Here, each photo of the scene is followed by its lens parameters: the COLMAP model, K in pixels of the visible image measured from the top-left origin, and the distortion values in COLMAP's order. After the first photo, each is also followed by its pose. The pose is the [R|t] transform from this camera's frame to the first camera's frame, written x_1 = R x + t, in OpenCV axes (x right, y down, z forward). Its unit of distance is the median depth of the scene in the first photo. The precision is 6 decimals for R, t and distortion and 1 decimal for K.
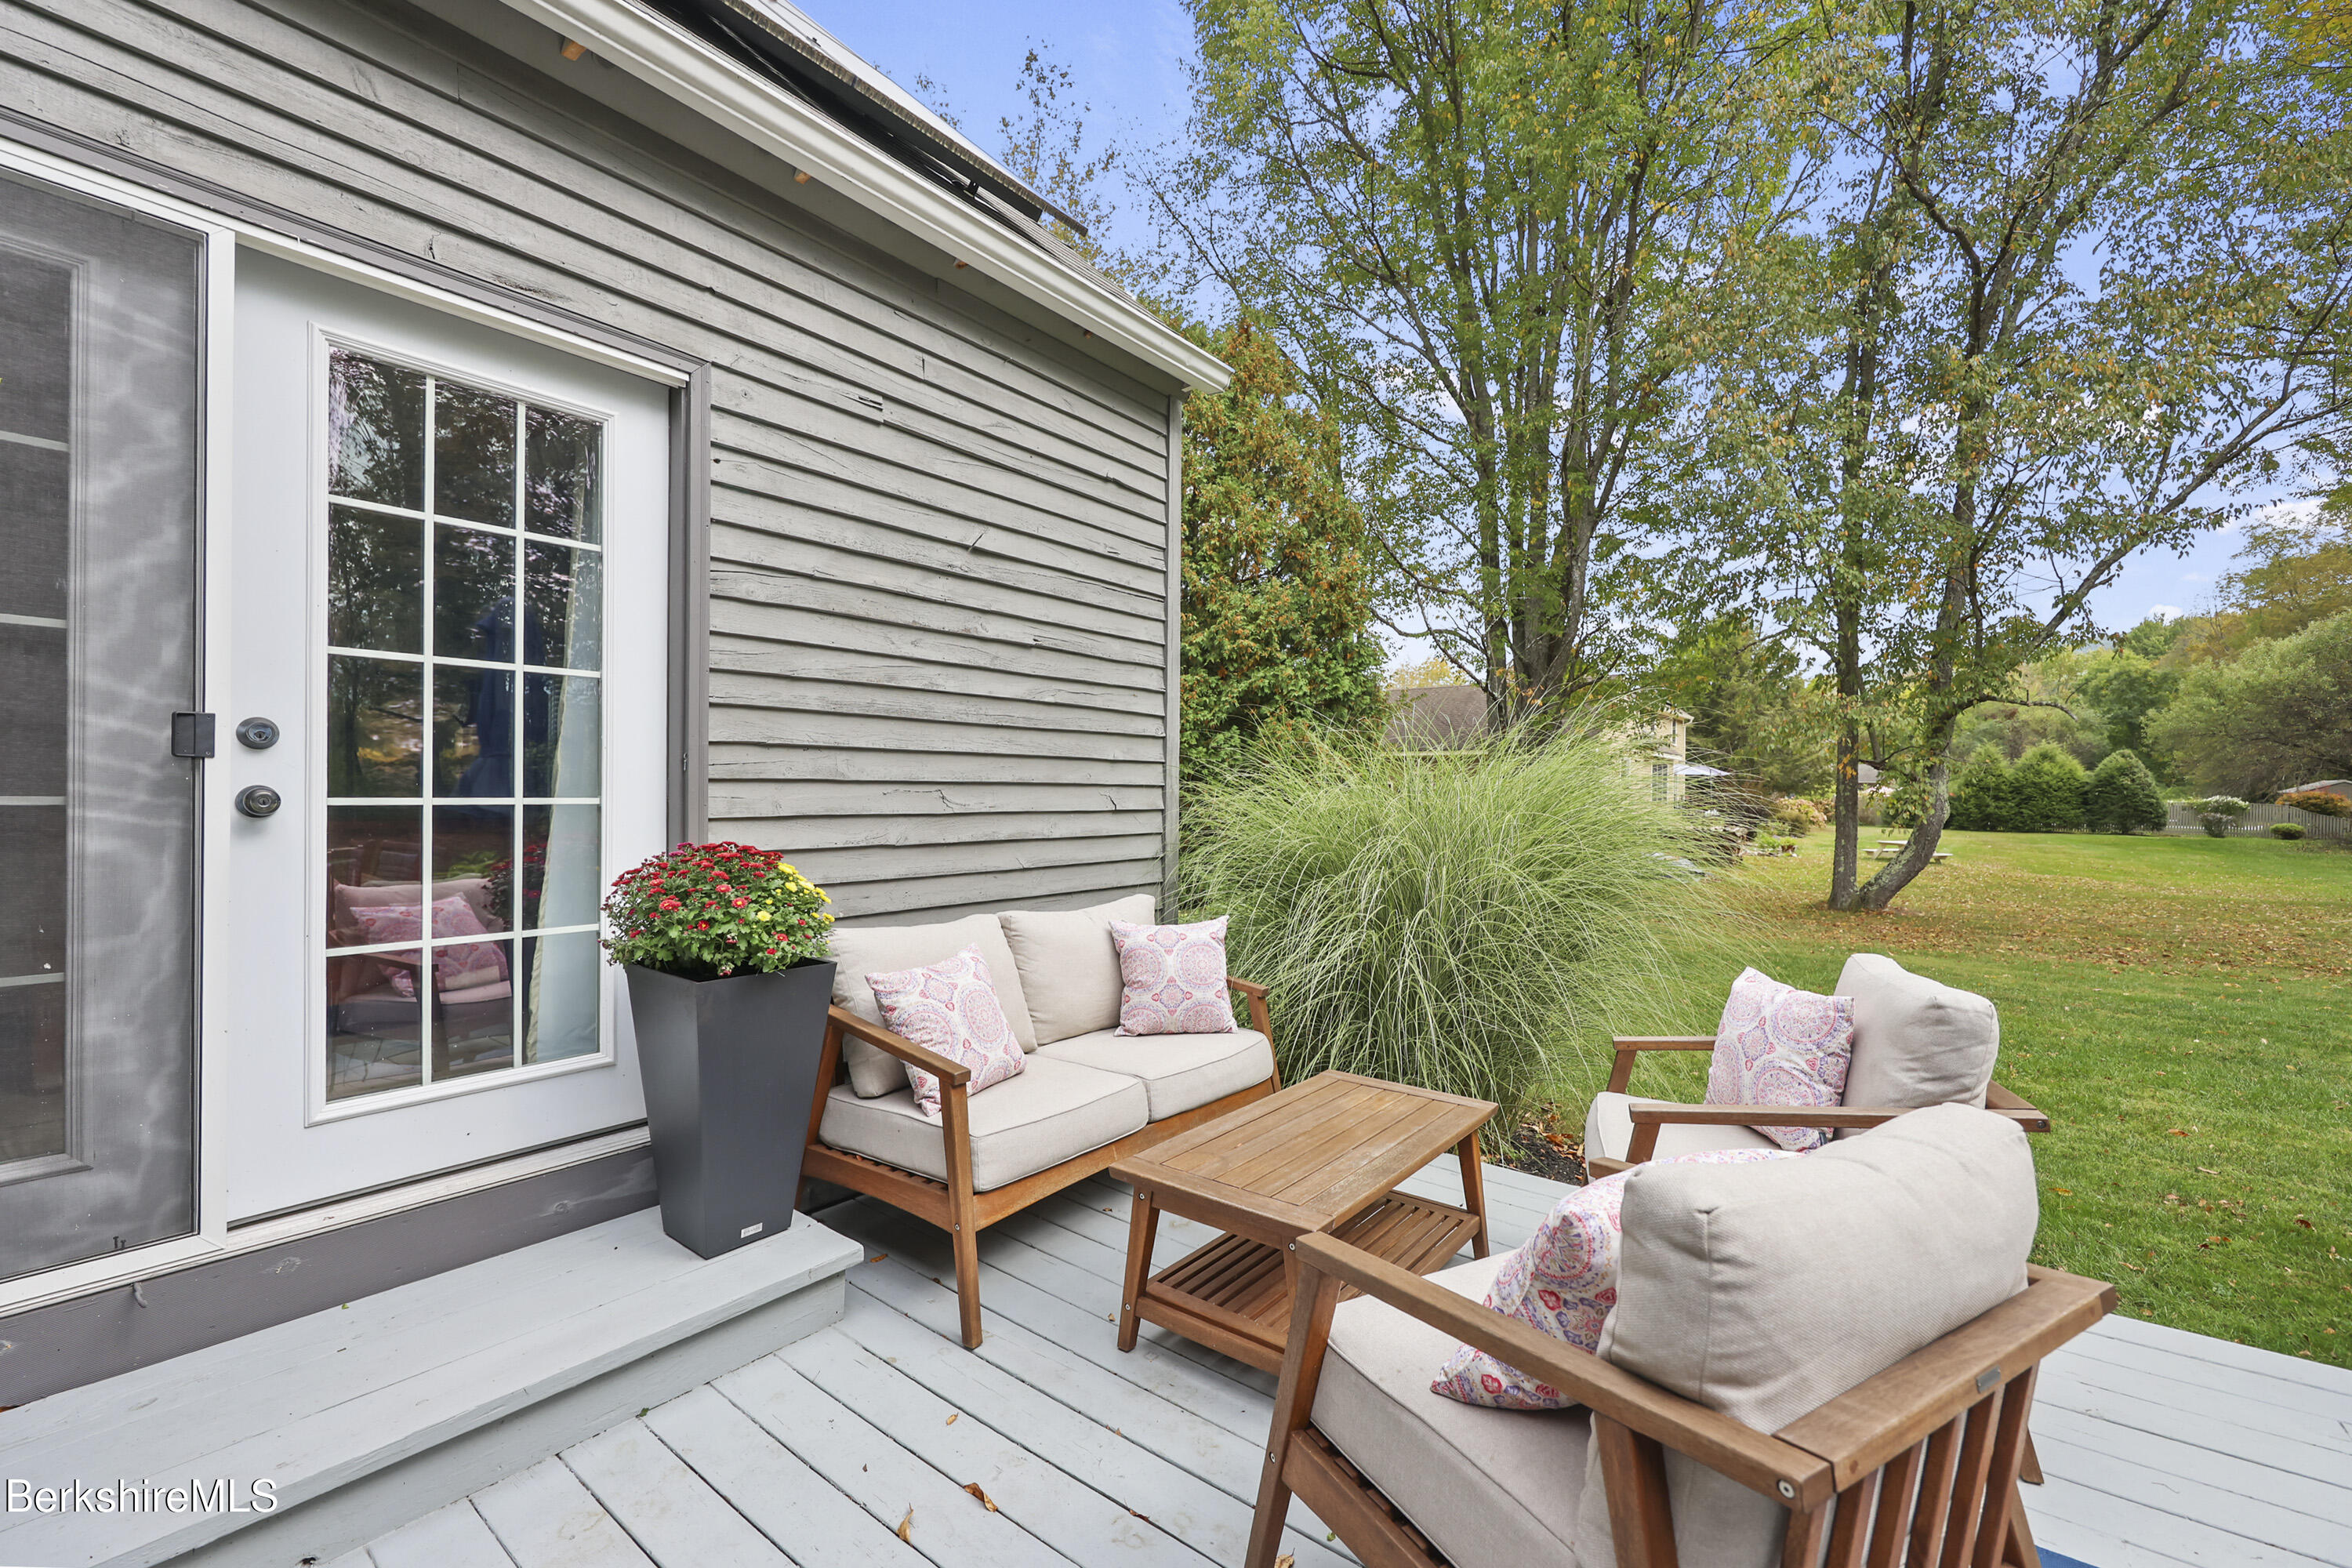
lens RADIAL K [[959.4, 0, 1189.9], [0, 959.4, 799.2], [0, 0, 1]] dist [0.001992, 0.000166]
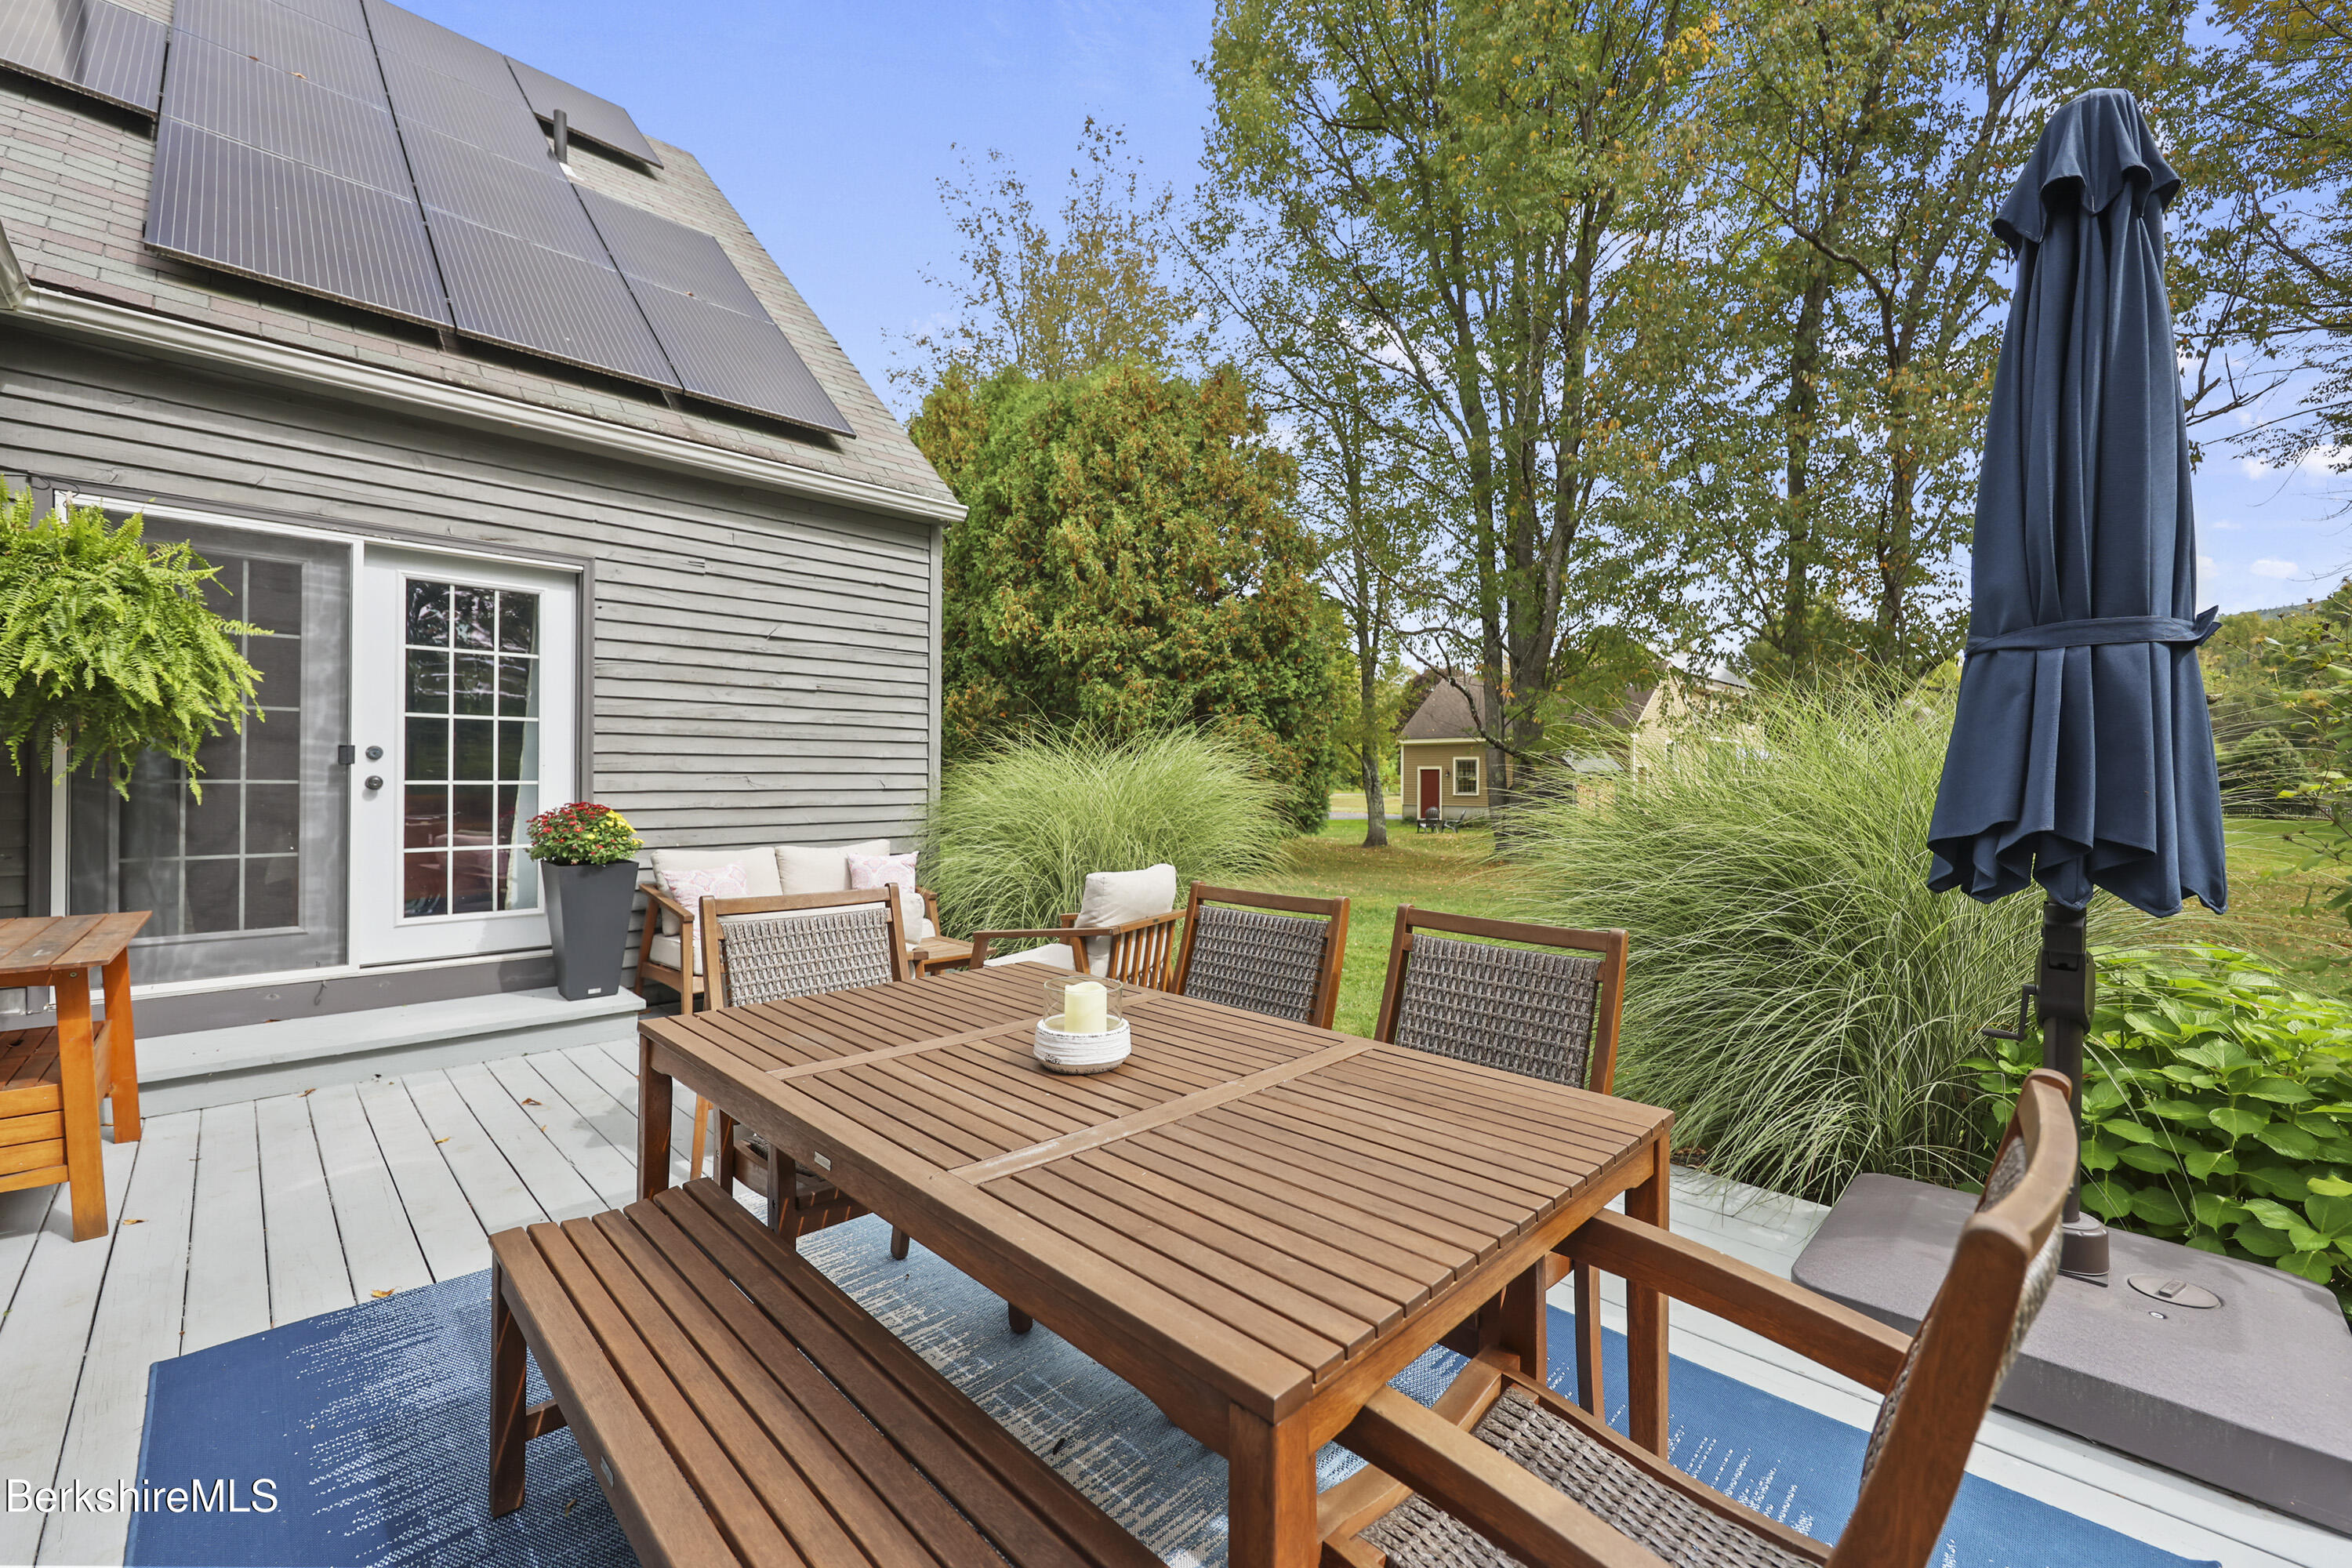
lens RADIAL K [[959.4, 0, 1216.4], [0, 959.4, 779.9], [0, 0, 1]] dist [0.001992, 0.000166]
pose [[0.992960, -0.001881, -0.118438, 0.865882], [0.001367, 0.999989, -0.004422, 0.005812], [0.118445, 0.004229, 0.992952, -0.692281]]
